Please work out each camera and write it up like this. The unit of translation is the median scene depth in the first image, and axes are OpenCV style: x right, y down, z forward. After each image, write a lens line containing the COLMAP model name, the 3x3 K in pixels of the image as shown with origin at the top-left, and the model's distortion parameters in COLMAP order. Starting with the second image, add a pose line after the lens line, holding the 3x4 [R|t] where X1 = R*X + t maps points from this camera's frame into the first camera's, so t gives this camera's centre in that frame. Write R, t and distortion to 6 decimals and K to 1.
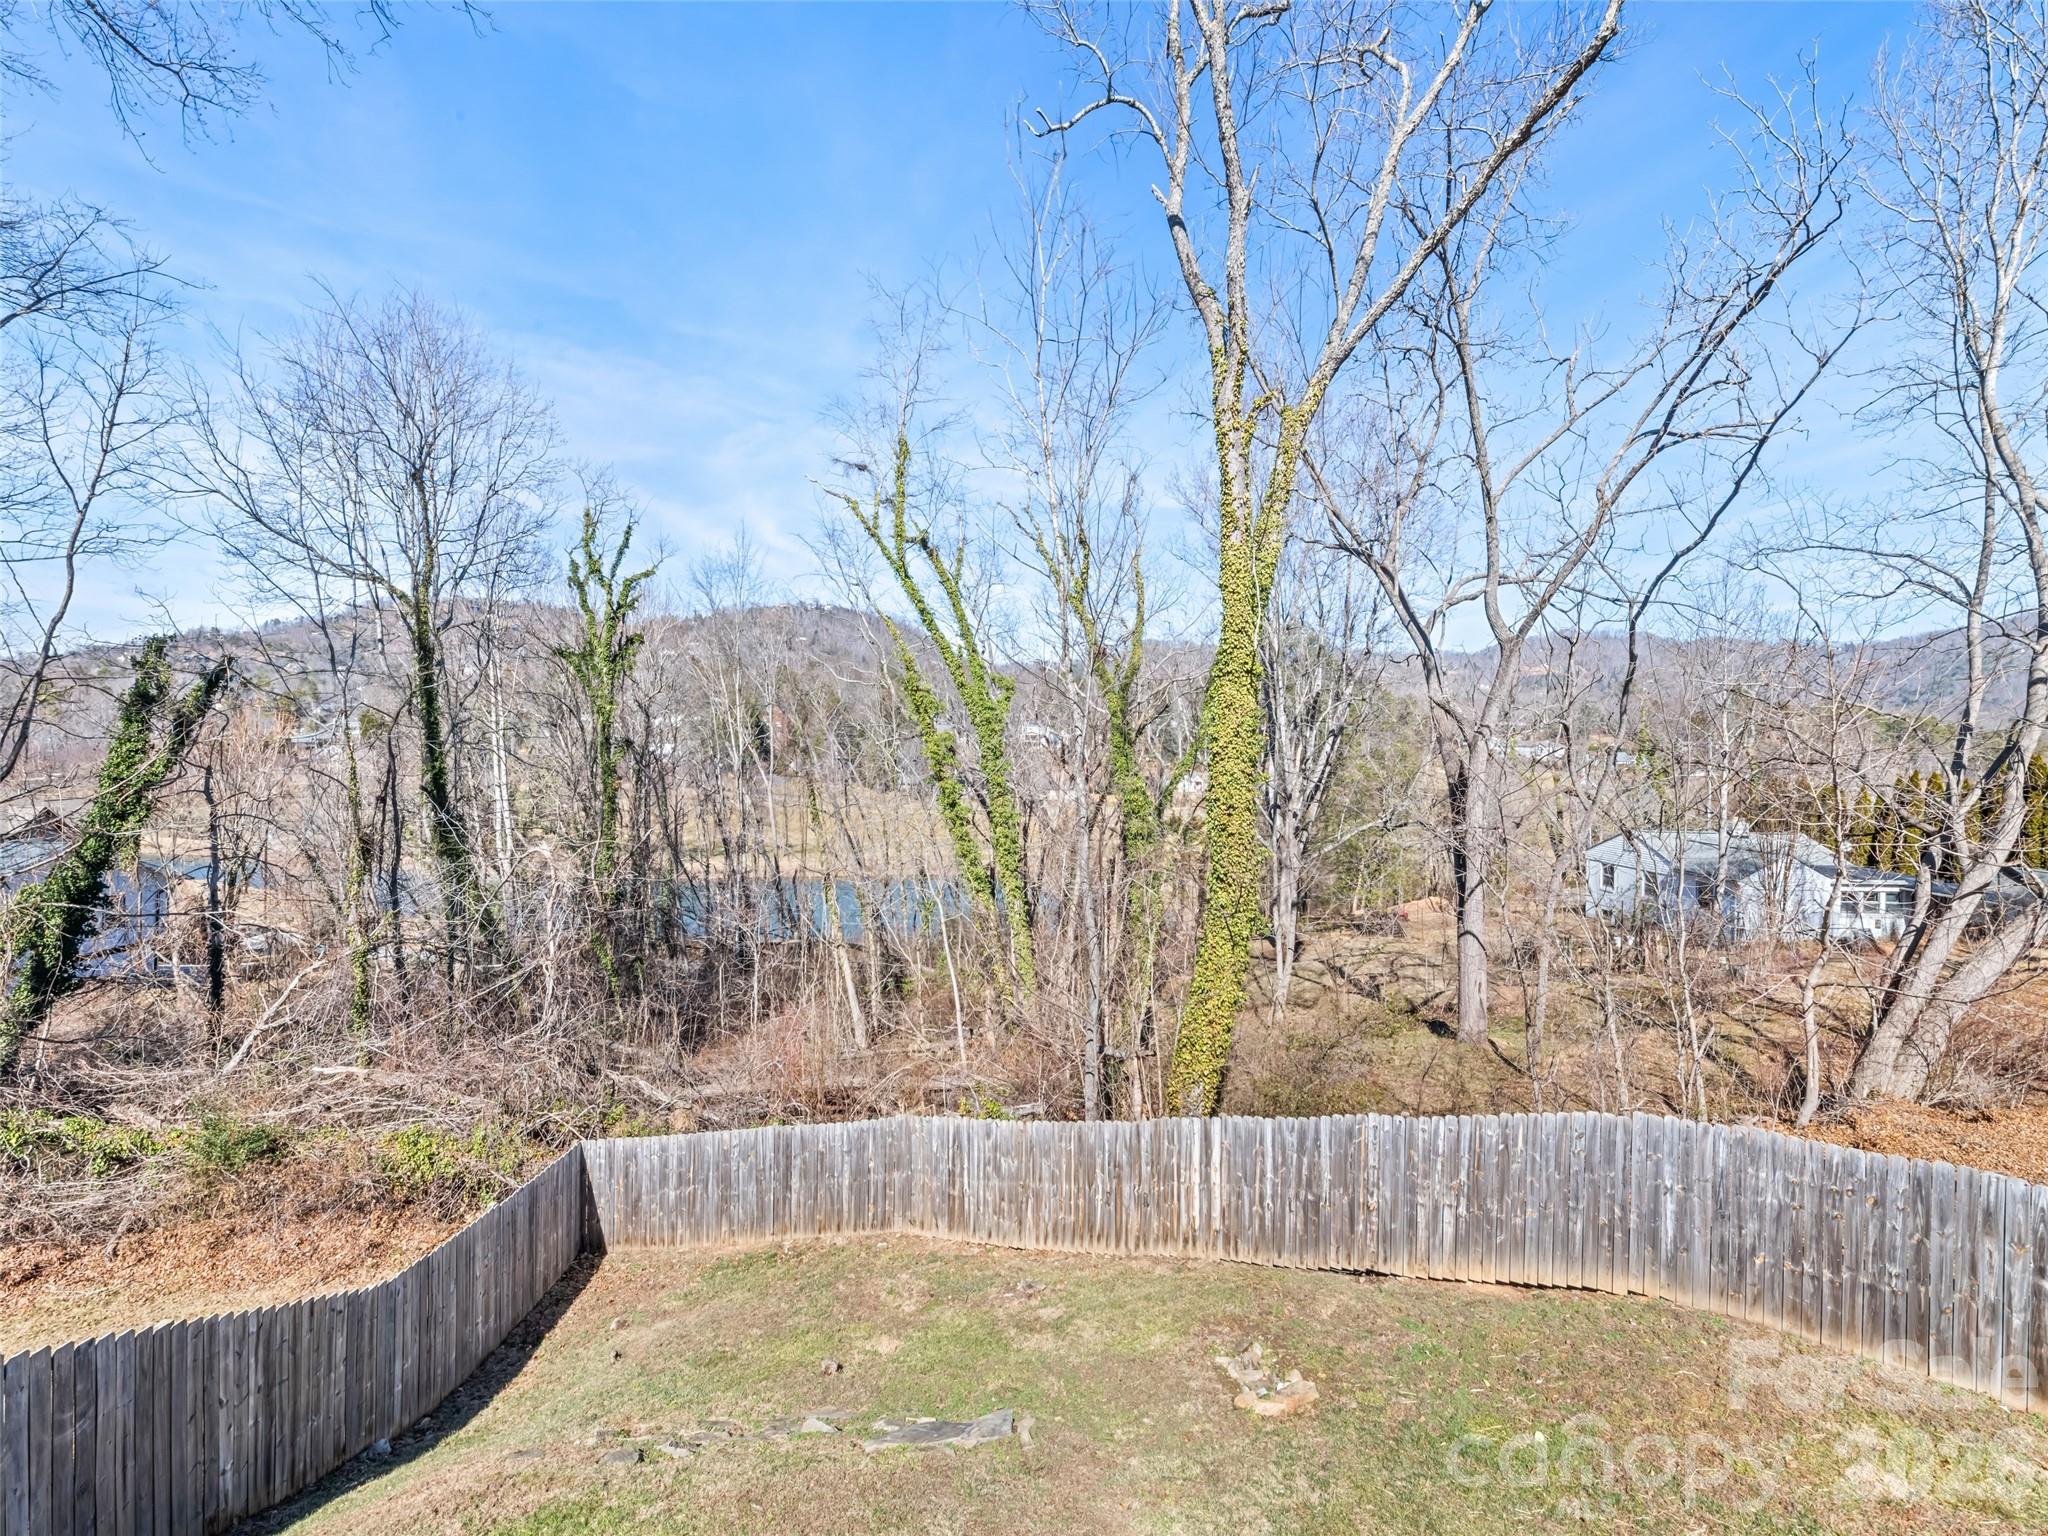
lens RADIAL K [[840.6, 0, 1025.0], [0, 840.6, 746.7], [0, 0, 1]] dist [0.003647, -0.000001]
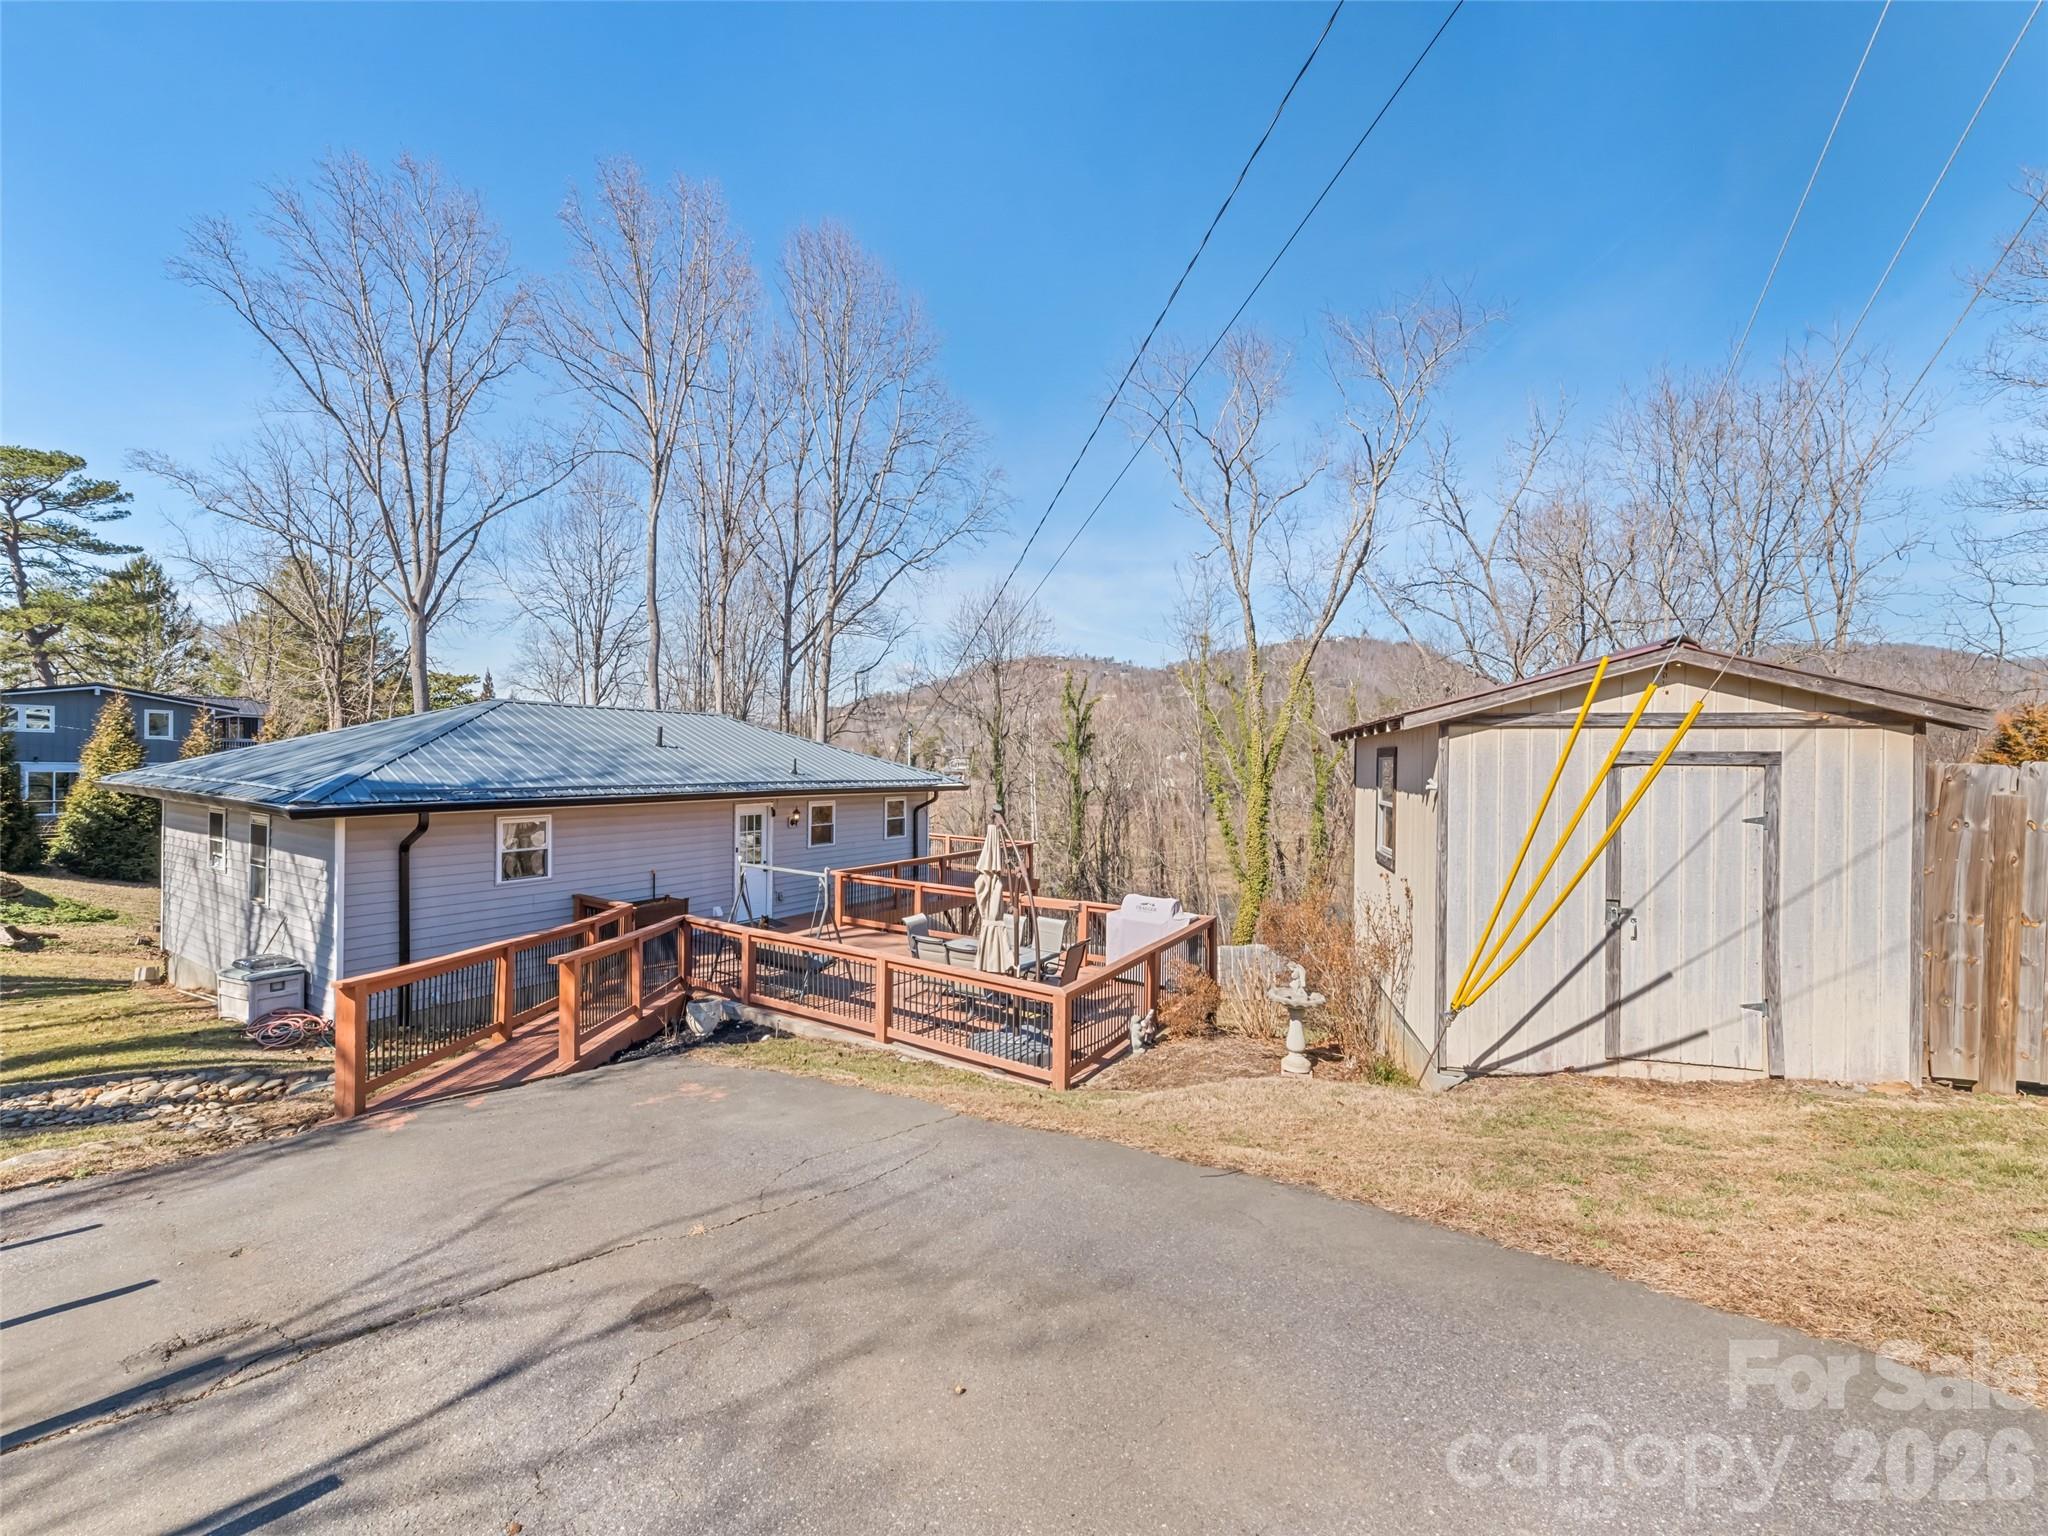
lens RADIAL K [[833.2, 0, 1033.7], [0, 833.2, 795.5], [0, 0, 1]] dist [0.001091, -0.000291]
pose [[0.831513, 0.018871, -0.555184, 1.030969], [-0.006219, 0.999676, 0.024664, -0.098703], [0.555470, -0.017056, 0.831361, -1.352020]]
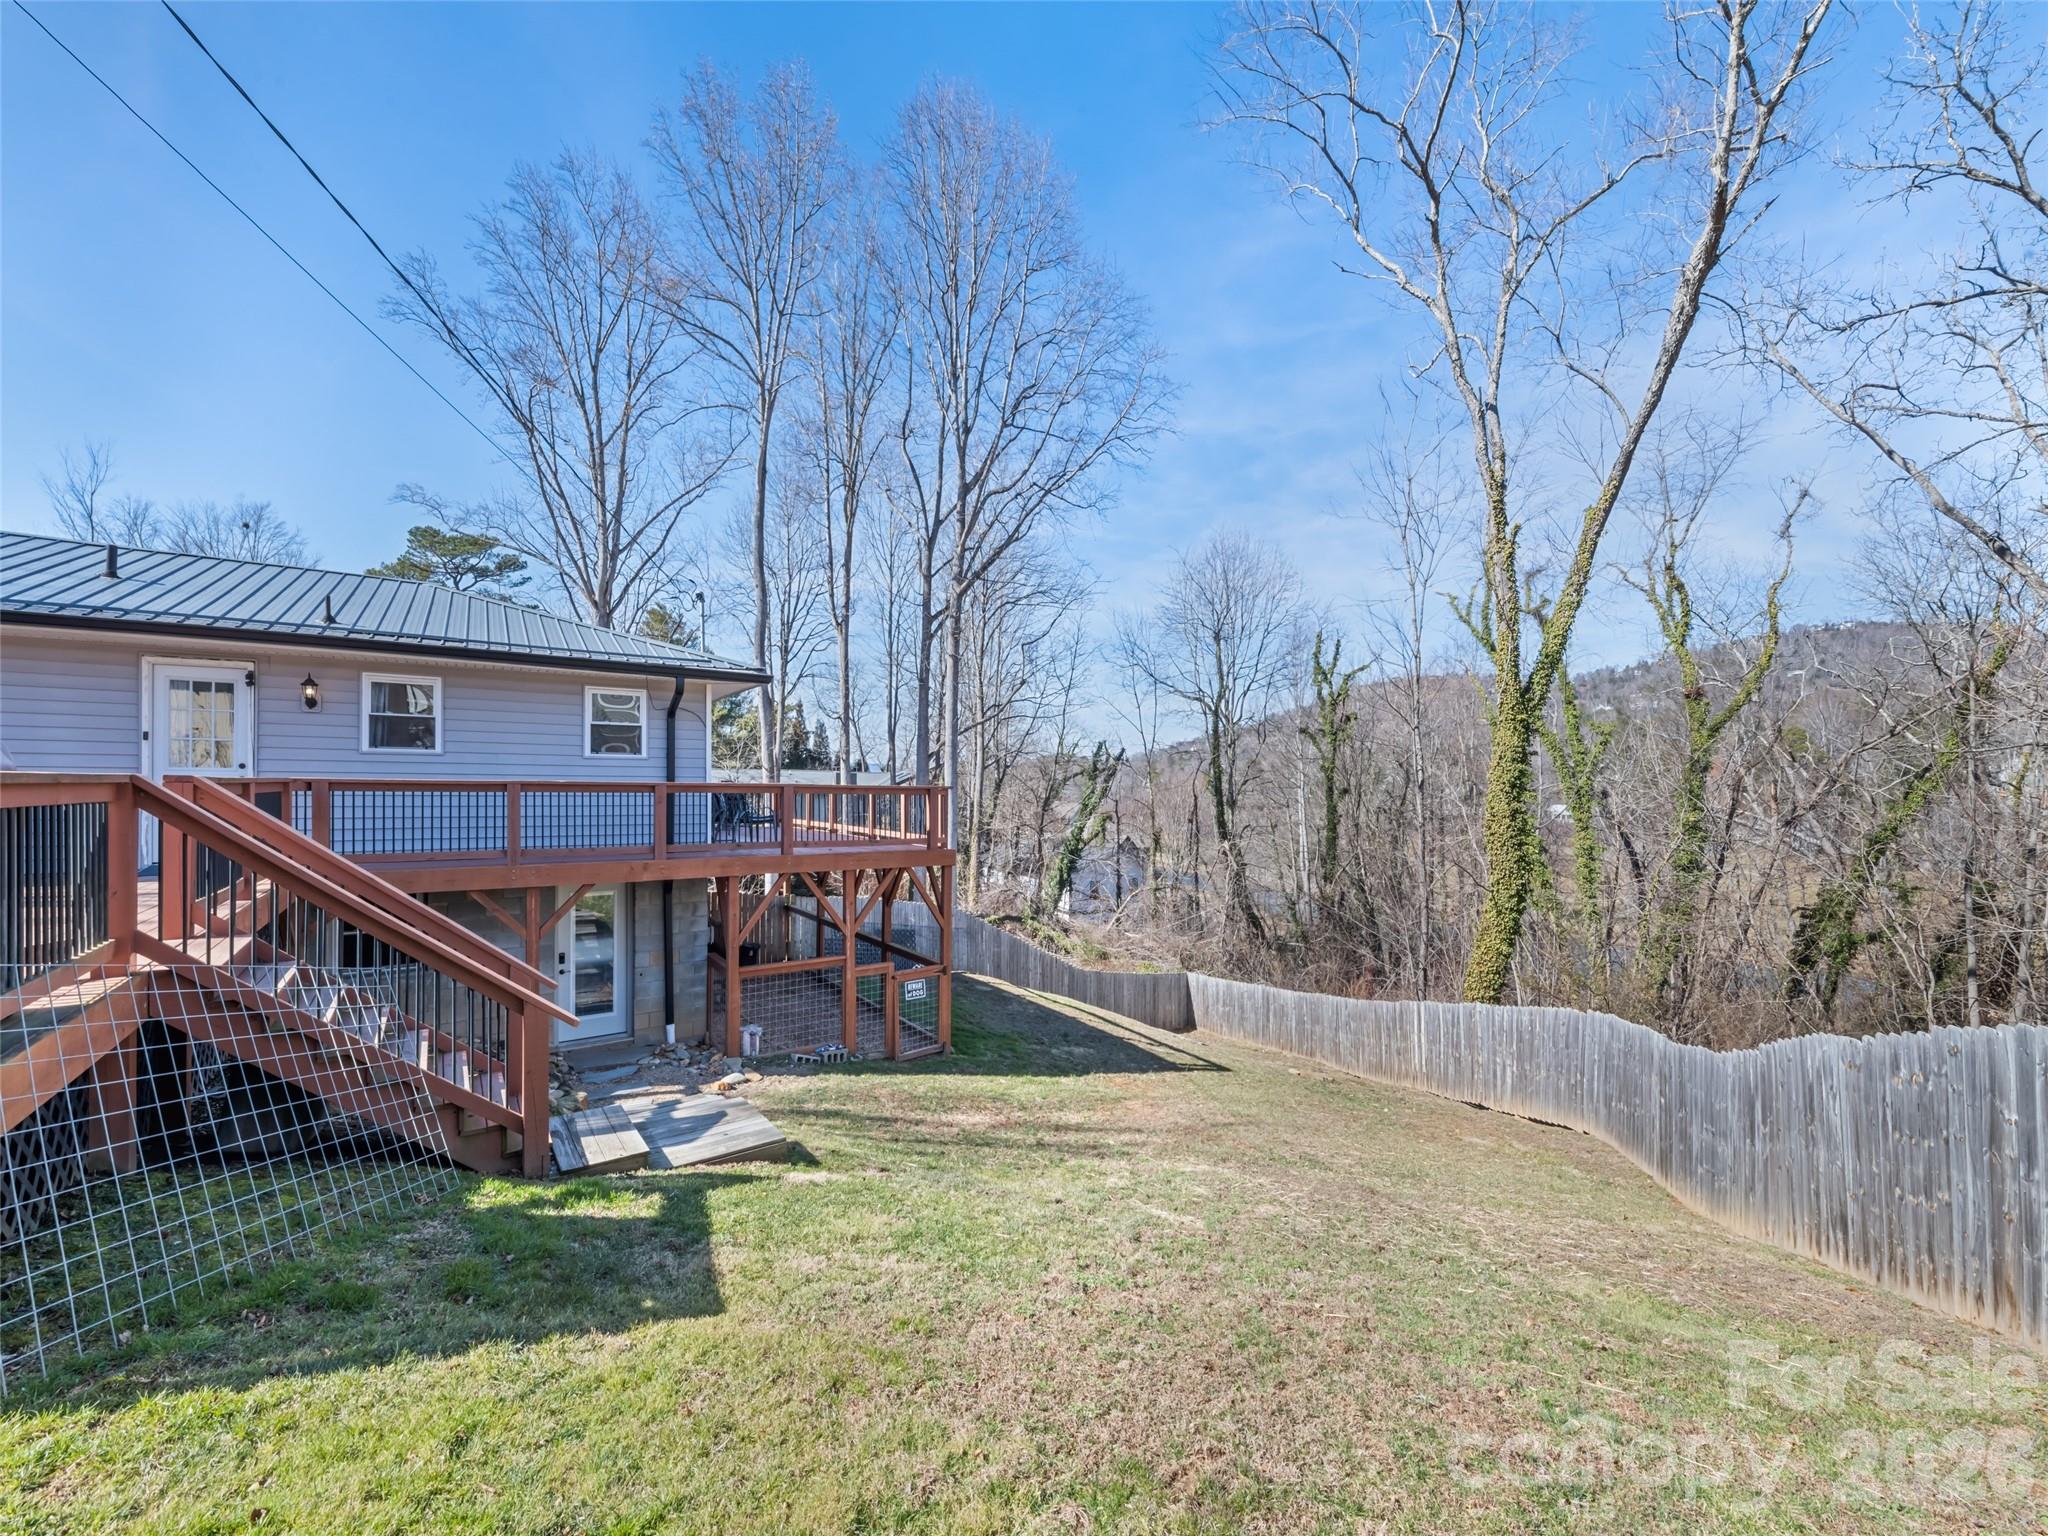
lens RADIAL K [[819.0, 0, 1026.9], [0, 819.0, 801.2], [0, 0, 1]] dist [0.004383, -0.000066]
pose [[0.518968, -0.005256, -0.854778, 0.976741], [-0.003337, 0.999961, -0.008175, 0.058948], [0.854787, 0.007095, 0.518930, -0.386429]]
